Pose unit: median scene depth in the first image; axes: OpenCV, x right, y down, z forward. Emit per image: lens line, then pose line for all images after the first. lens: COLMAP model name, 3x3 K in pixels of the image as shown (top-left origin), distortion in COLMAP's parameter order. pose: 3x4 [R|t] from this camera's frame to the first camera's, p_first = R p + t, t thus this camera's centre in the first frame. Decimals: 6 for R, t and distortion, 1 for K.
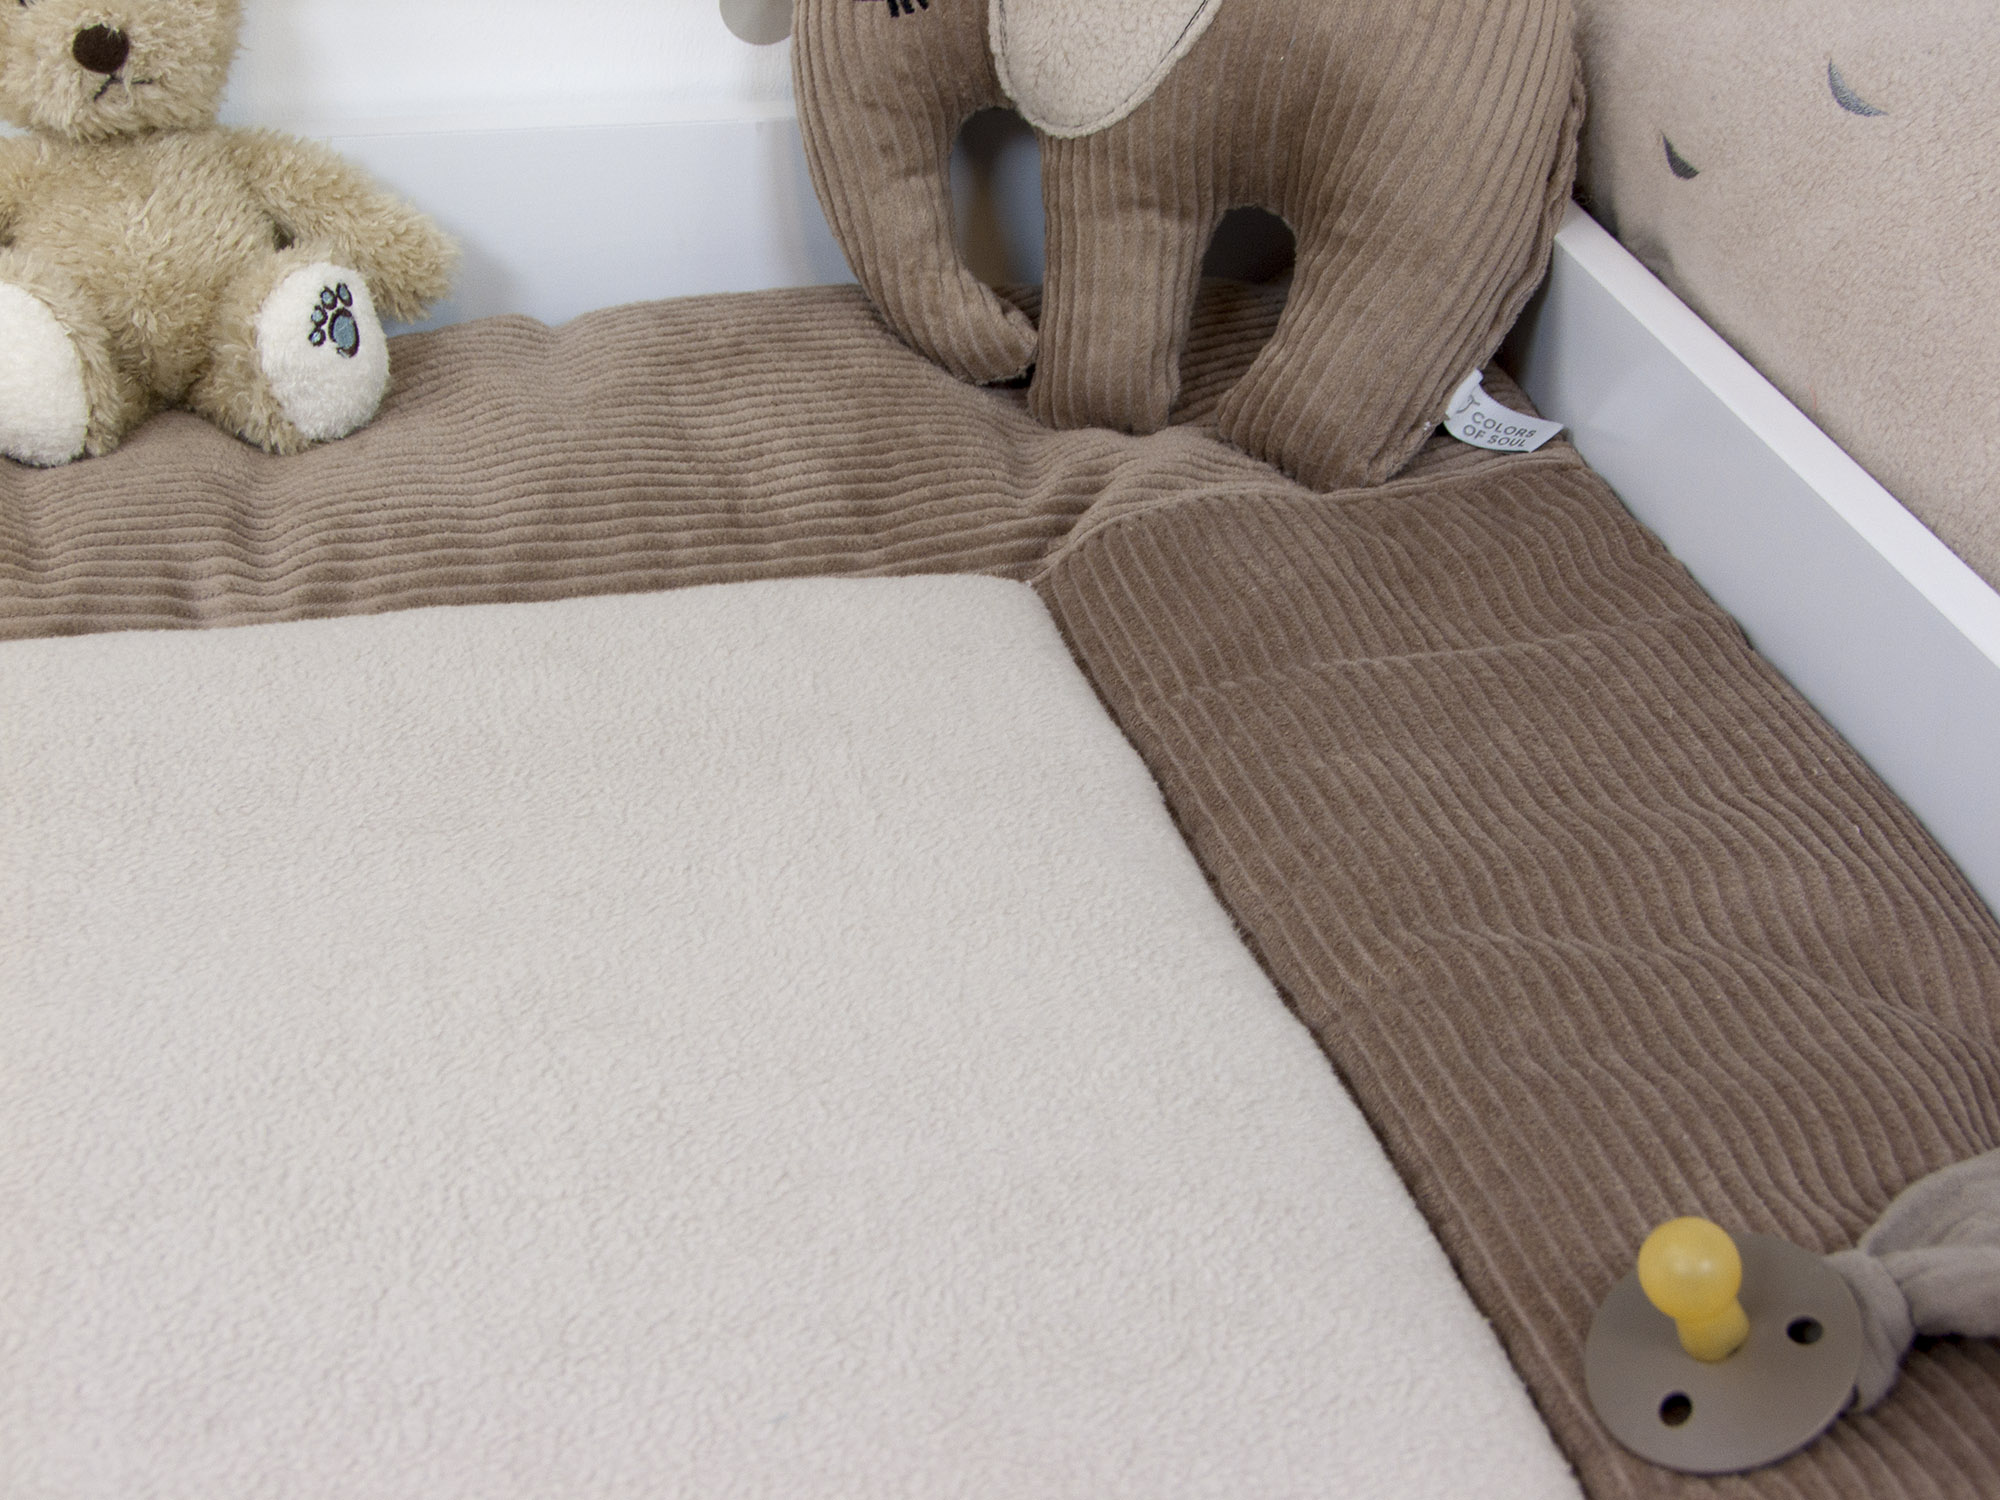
lens RADIAL K [[3621.2, 0, 1000.0], [0, 3621.2, 750.0], [0, 0, 1]] dist [0.050180, 0.151061]
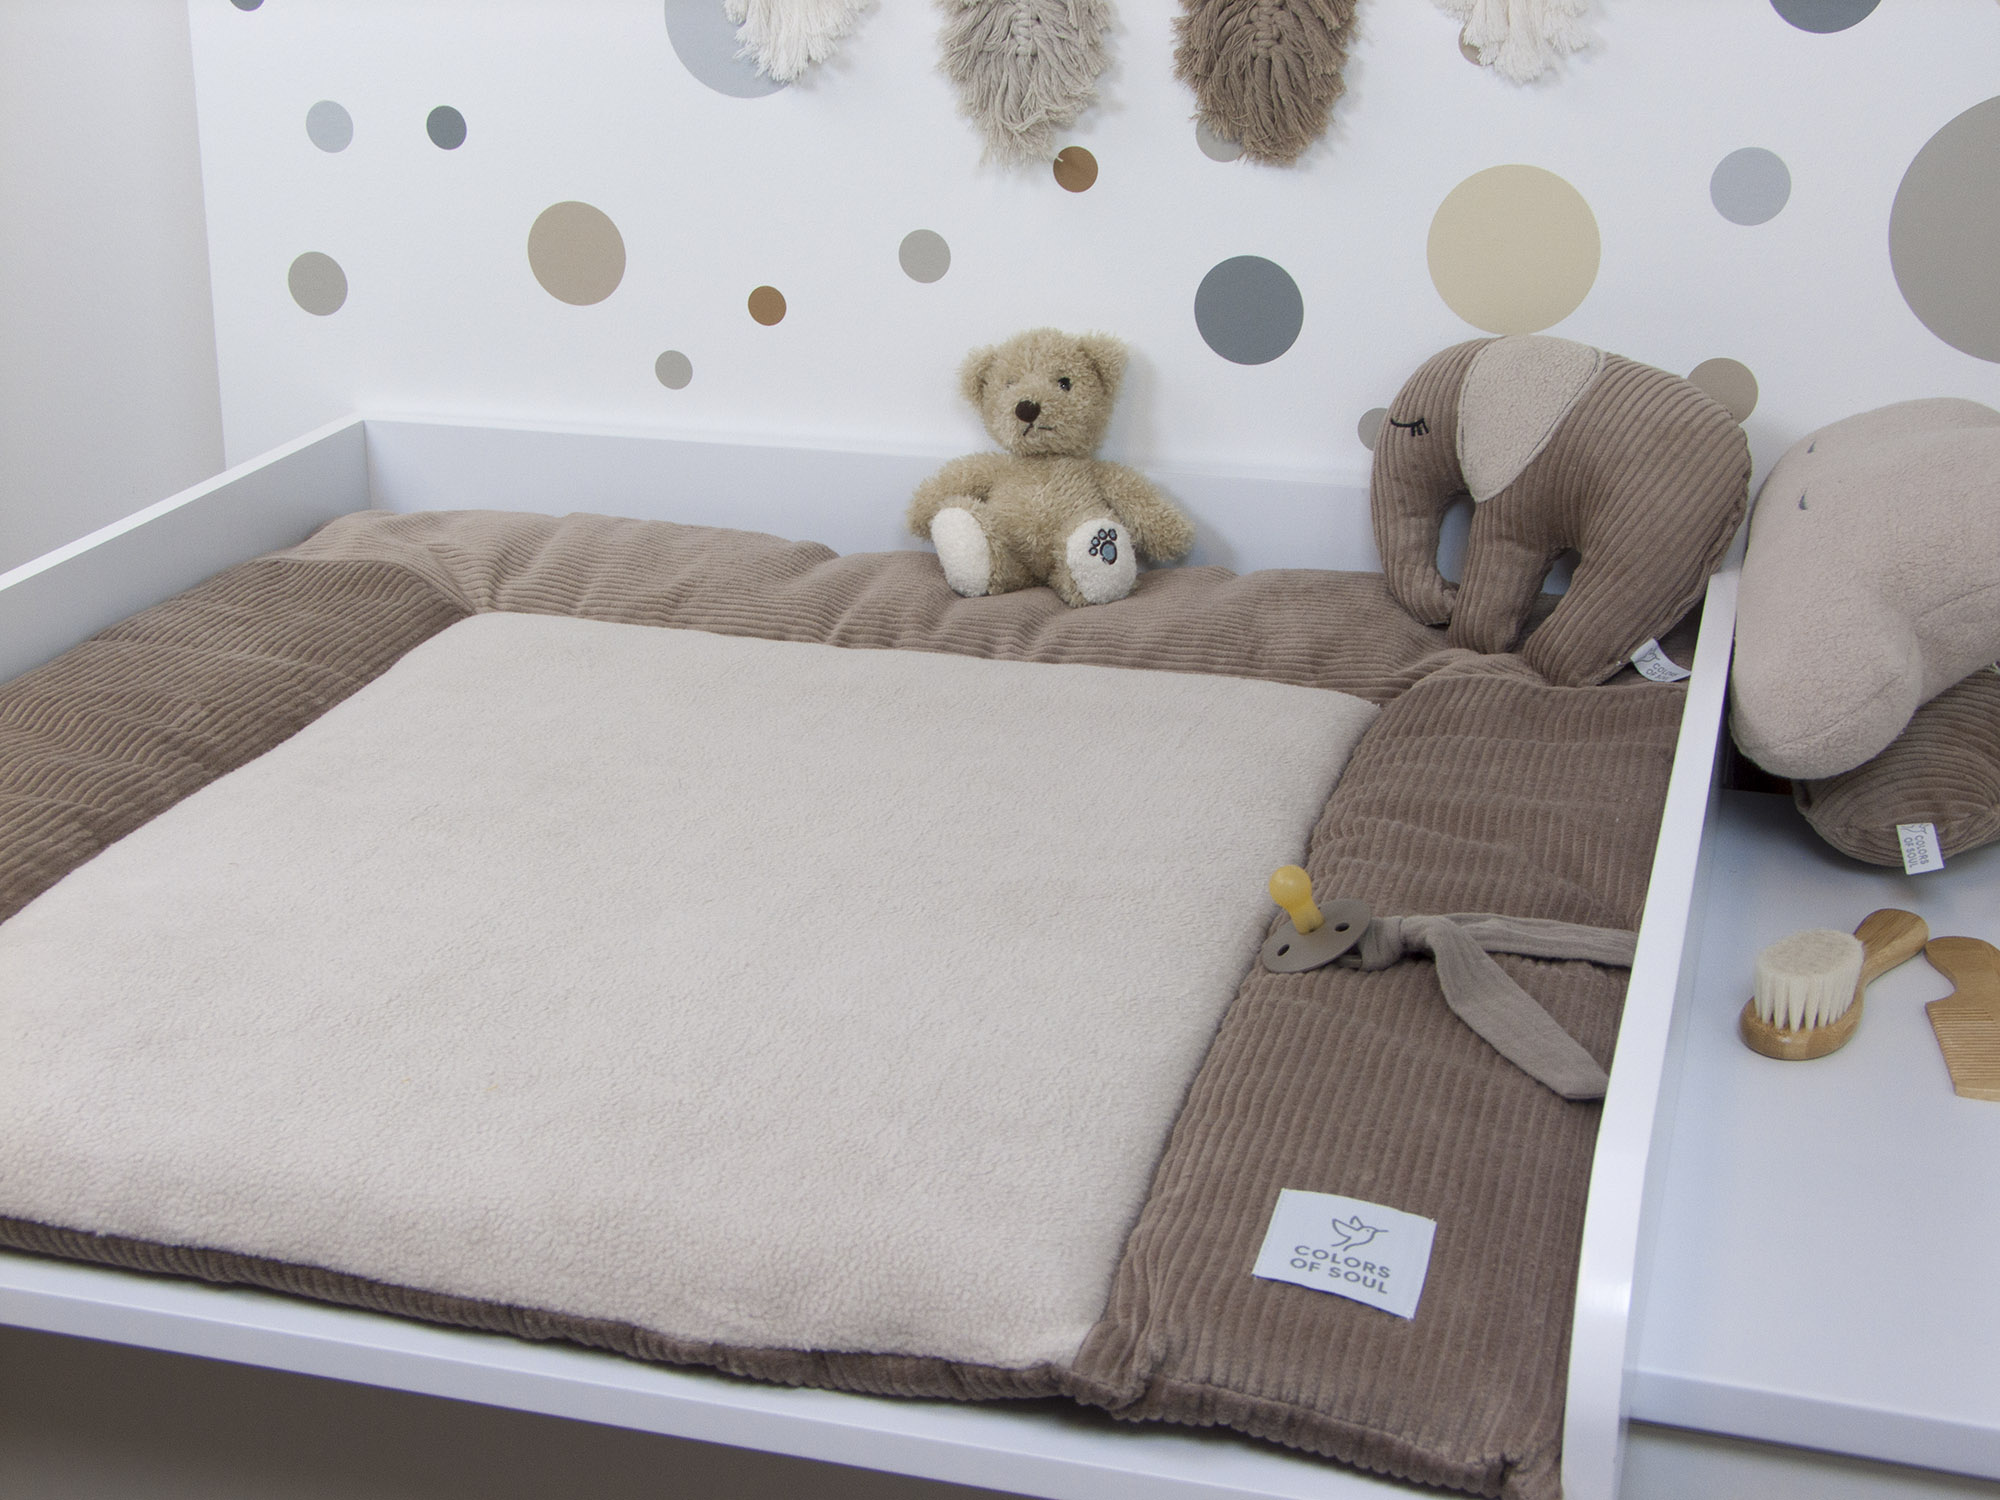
lens RADIAL K [[2939.6, 0, 994.6], [0, 2939.6, 745.6], [0, 0, 1]] dist [0.005396, 0.093424]
pose [[0.874570, 0.134215, -0.465955, 0.563732], [-0.204225, 0.973500, -0.102908, 0.180614], [0.439795, 0.185160, 0.878804, -0.496207]]
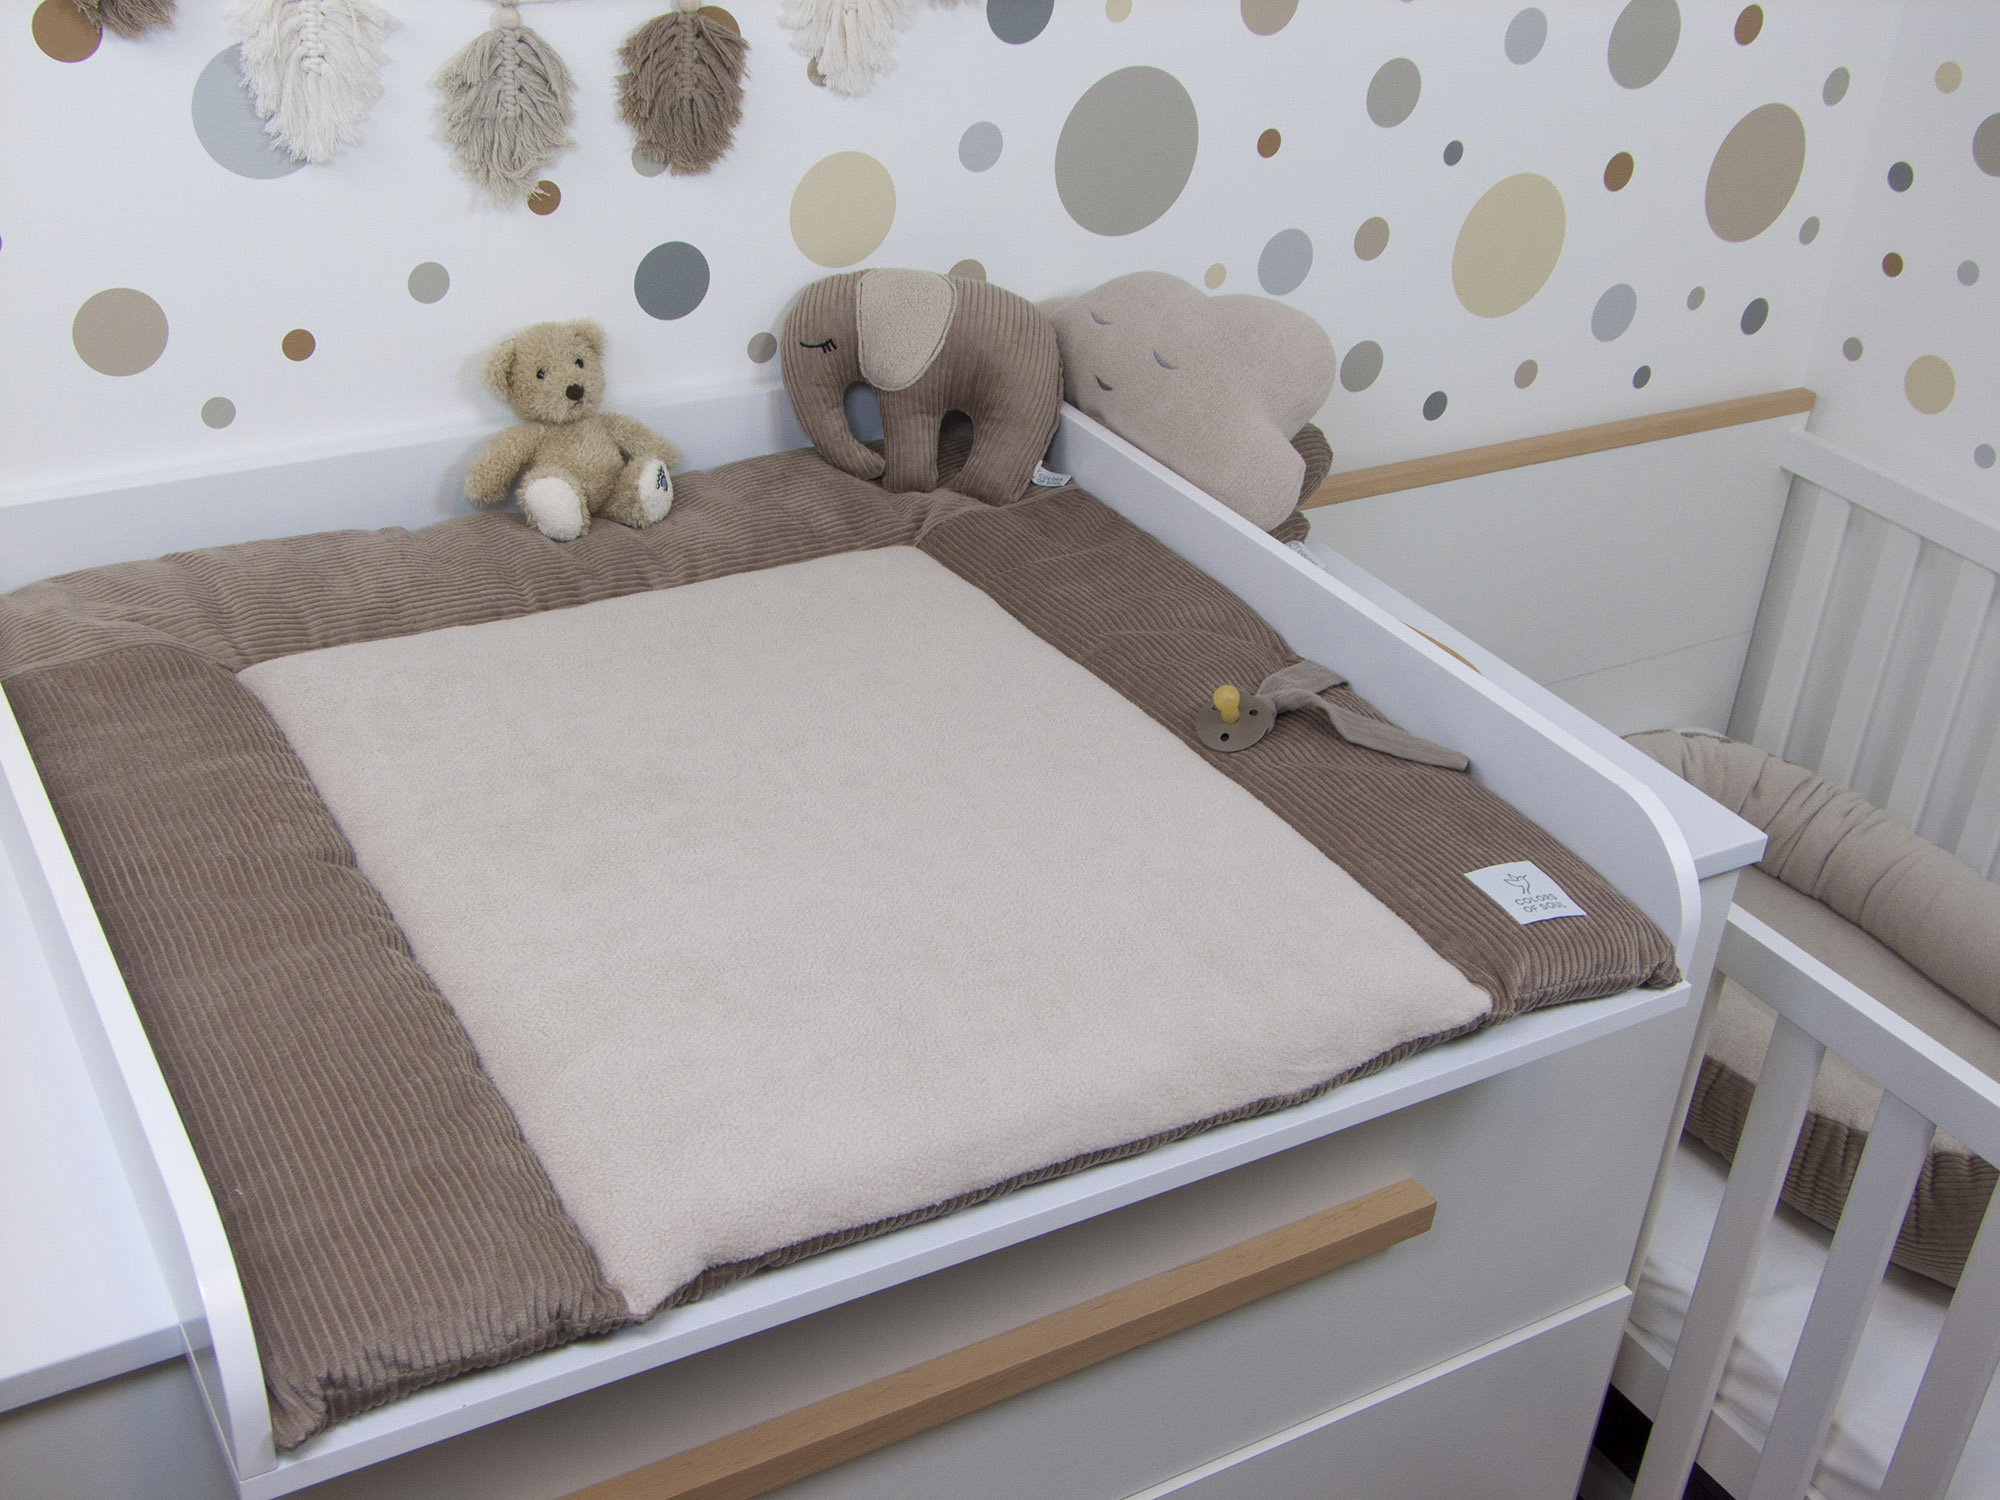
lens RADIAL K [[2289.2, 0, 1011.3], [0, 2289.2, 754.4], [0, 0, 1]] dist [-0.106360, 0.222666]
pose [[0.954845, -0.123473, 0.270233, -0.425403], [0.112617, 0.992094, 0.055378, 0.026207], [-0.274934, -0.022444, 0.961201, -0.779280]]
